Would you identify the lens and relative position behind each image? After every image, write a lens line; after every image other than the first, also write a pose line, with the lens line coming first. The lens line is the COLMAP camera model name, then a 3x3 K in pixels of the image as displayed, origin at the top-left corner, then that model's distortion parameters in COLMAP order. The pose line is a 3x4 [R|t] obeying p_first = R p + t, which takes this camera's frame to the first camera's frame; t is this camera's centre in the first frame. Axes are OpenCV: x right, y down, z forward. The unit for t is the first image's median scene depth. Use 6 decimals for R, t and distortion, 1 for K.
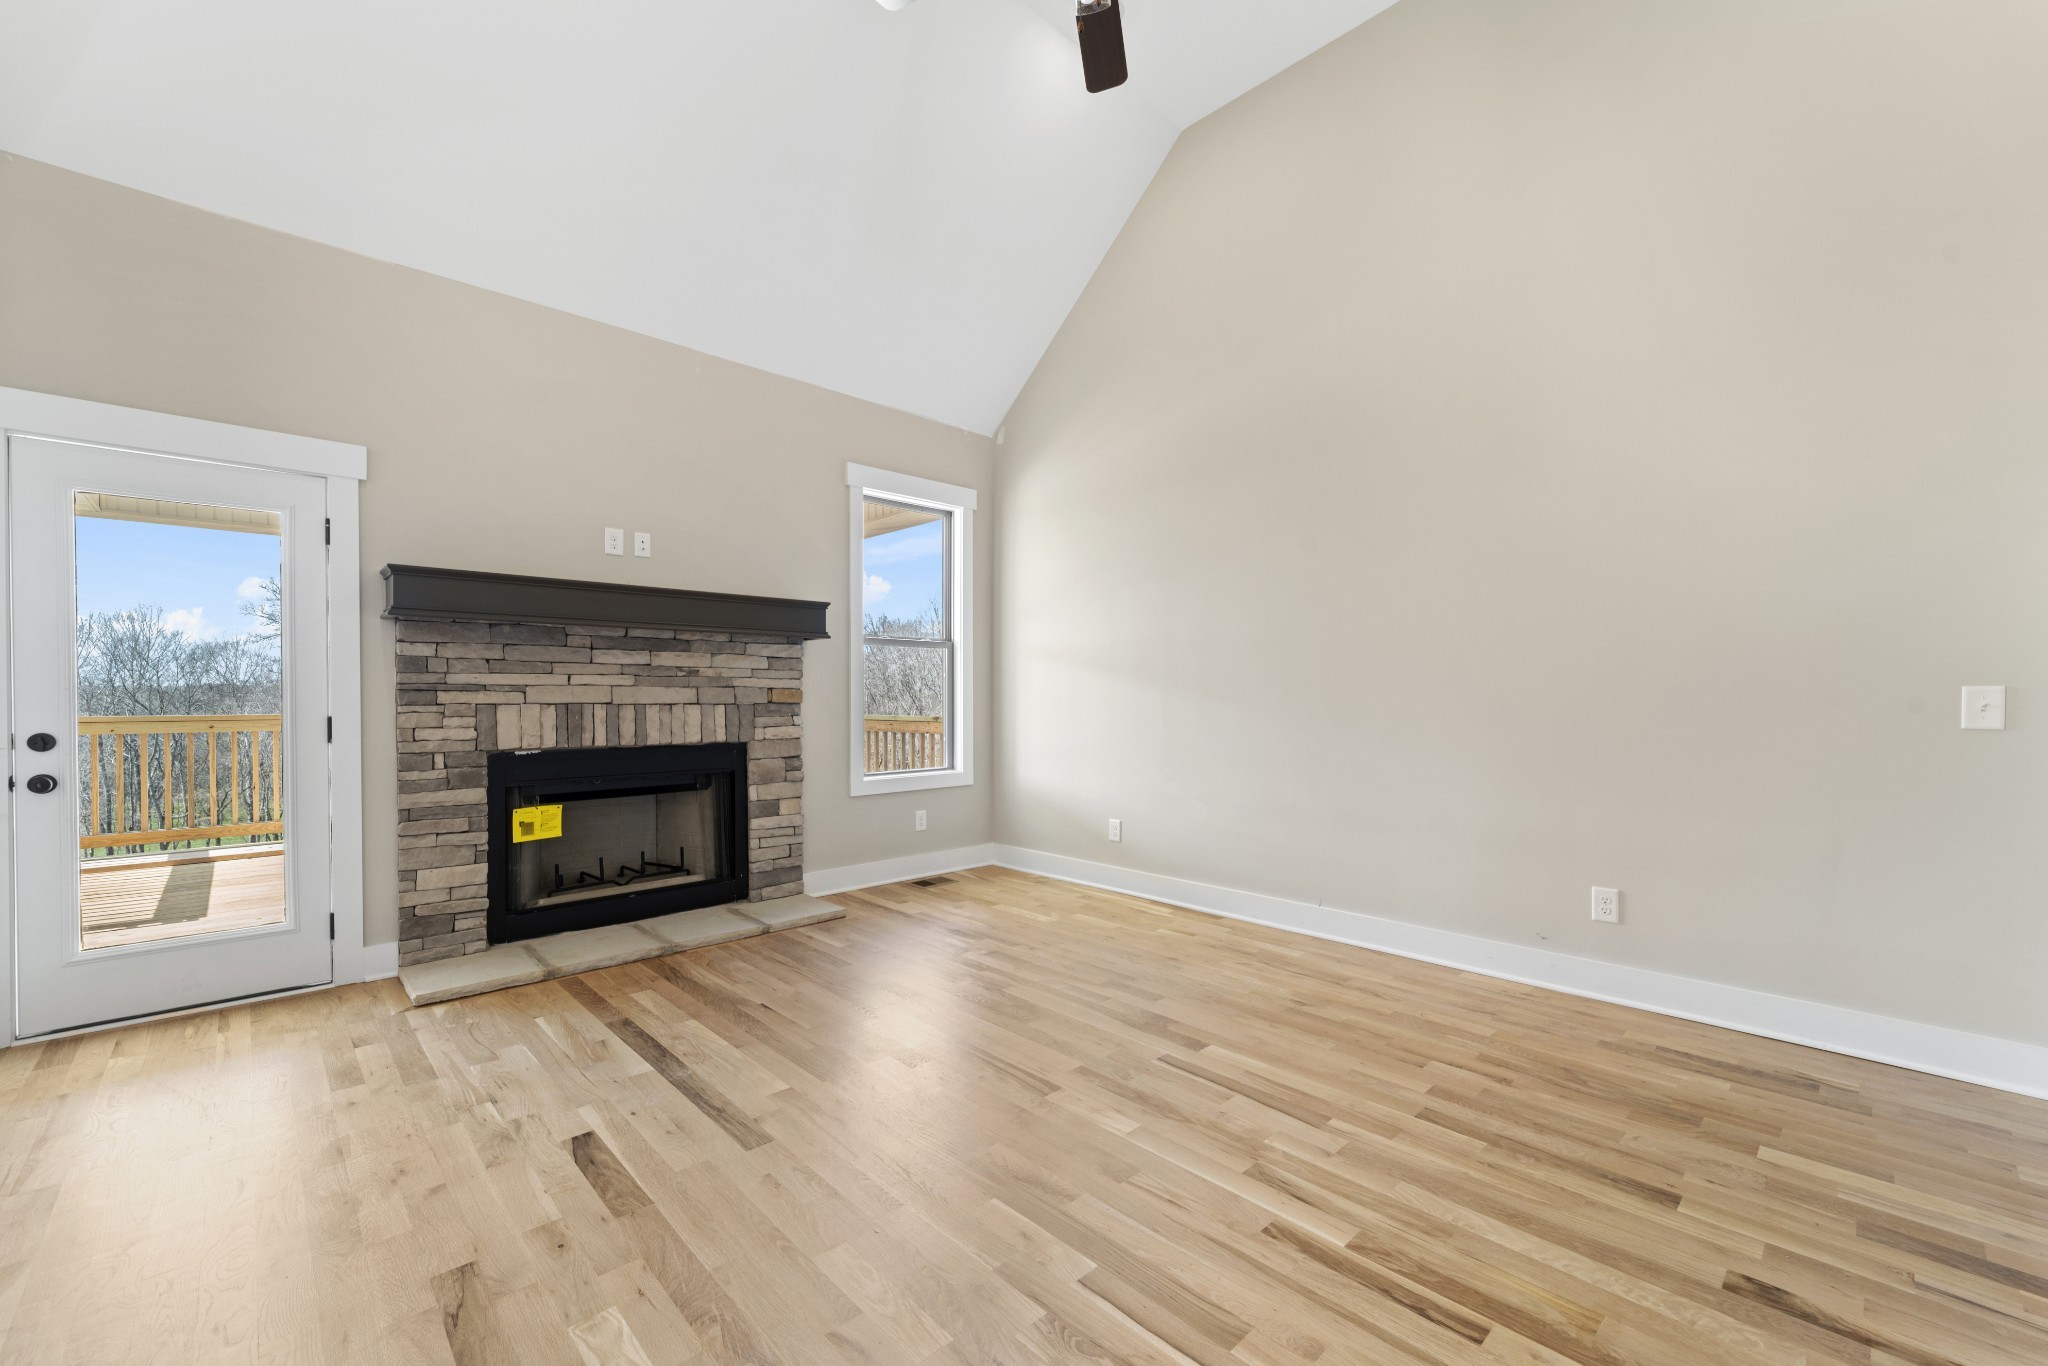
lens RADIAL K [[830.0, 0, 1020.5], [0, 830.0, 692.1], [0, 0, 1]] dist [-0.000950, -0.000780]
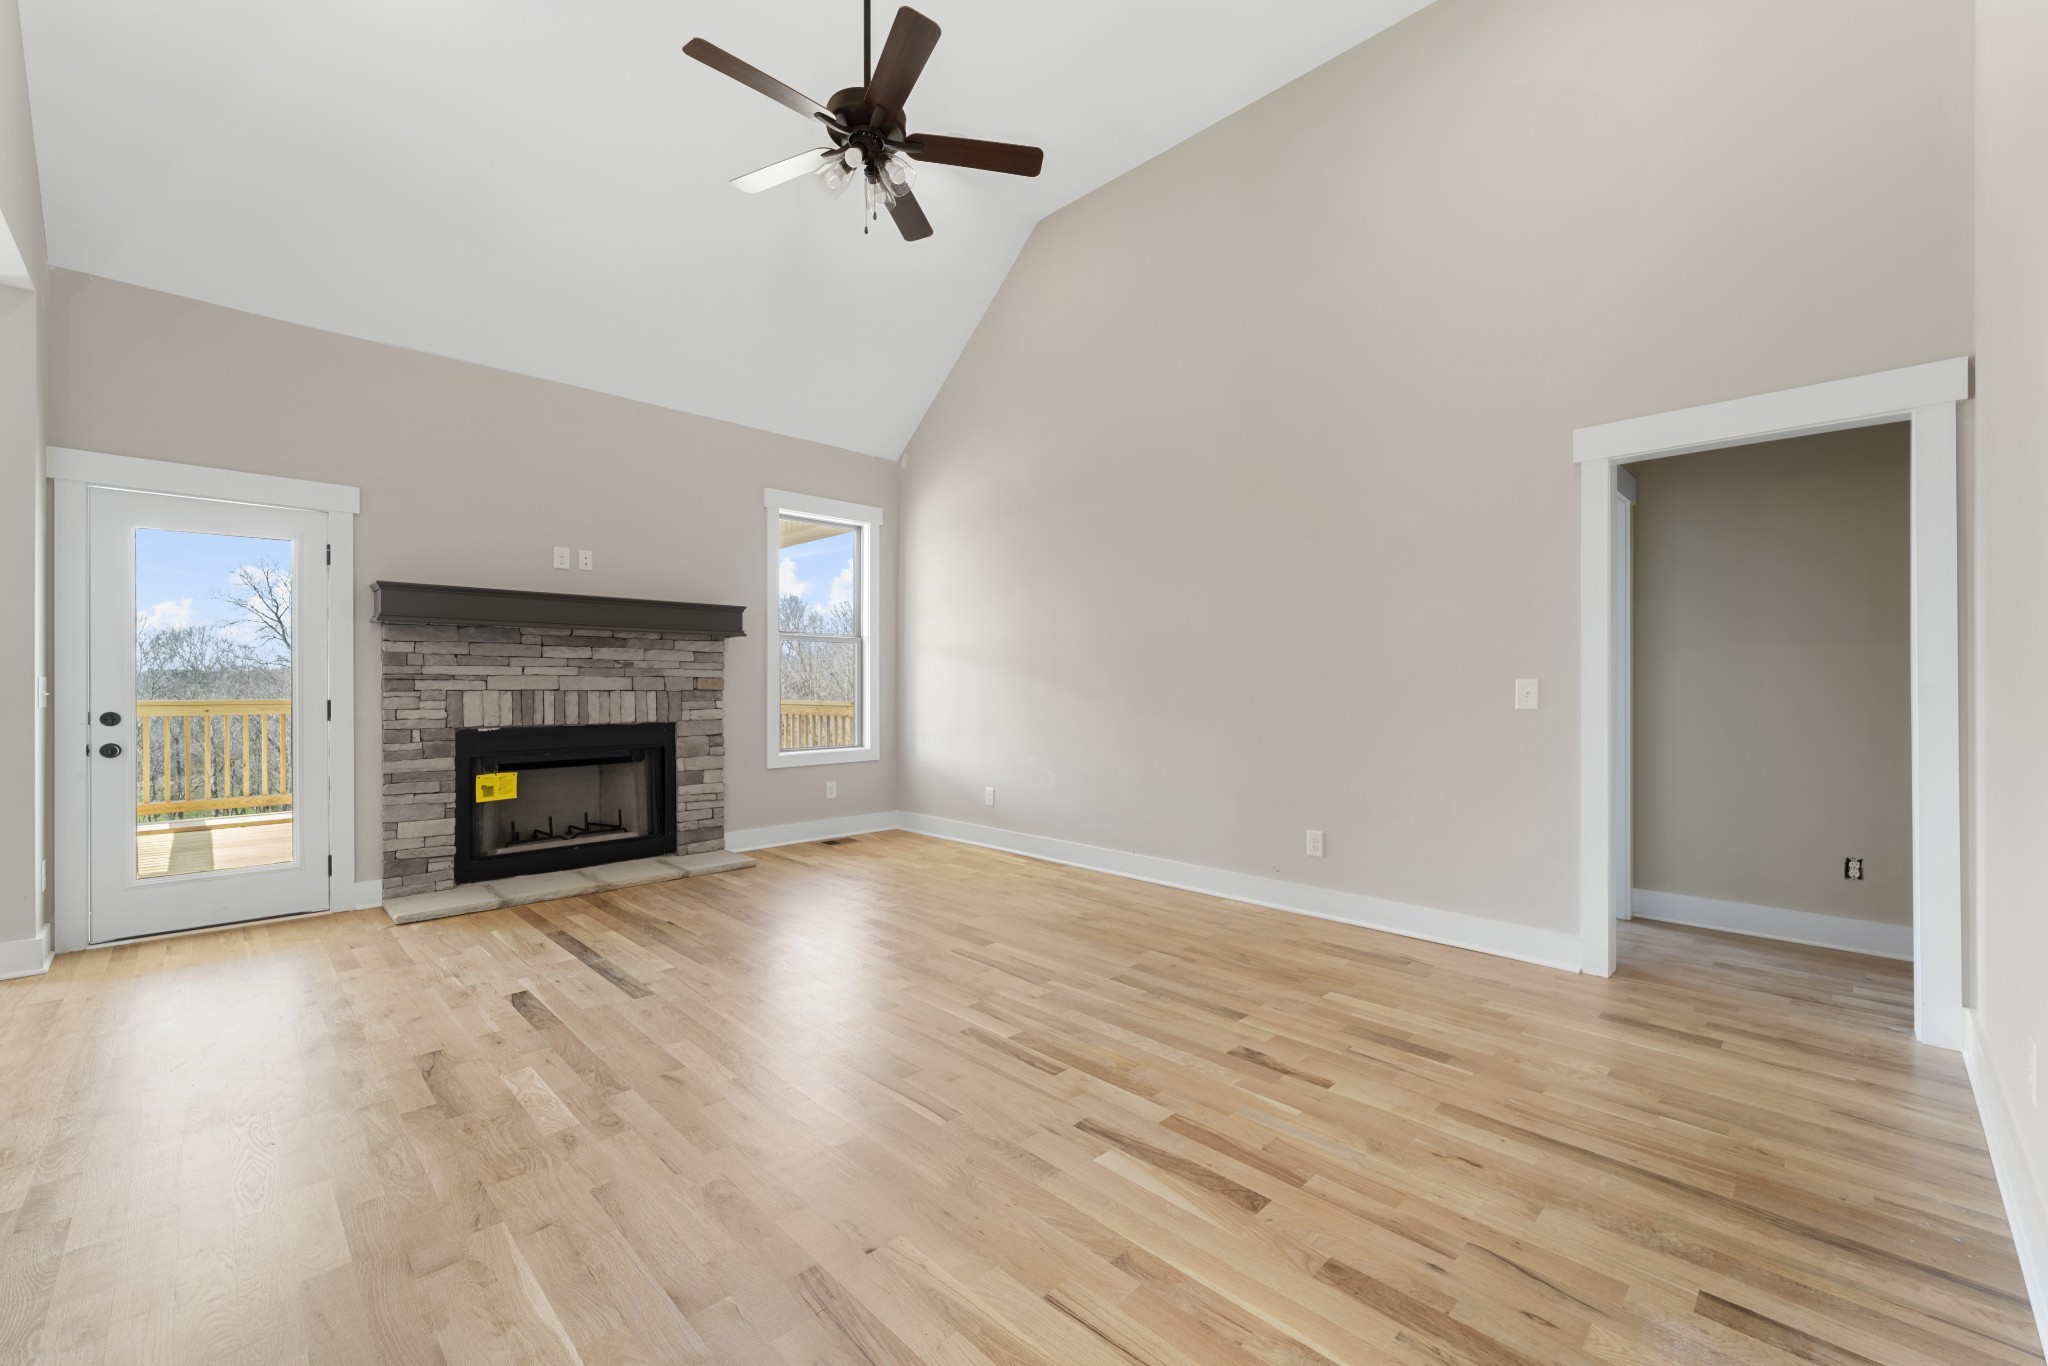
lens RADIAL K [[830.0, 0, 1022.7], [0, 830.0, 675.8], [0, 0, 1]] dist [-0.000950, -0.000780]
pose [[0.999699, 0.001707, 0.024472, 0.191199], [-0.001595, 0.999988, -0.004595, -0.003440], [-0.024480, 0.004555, 0.999690, -0.285602]]
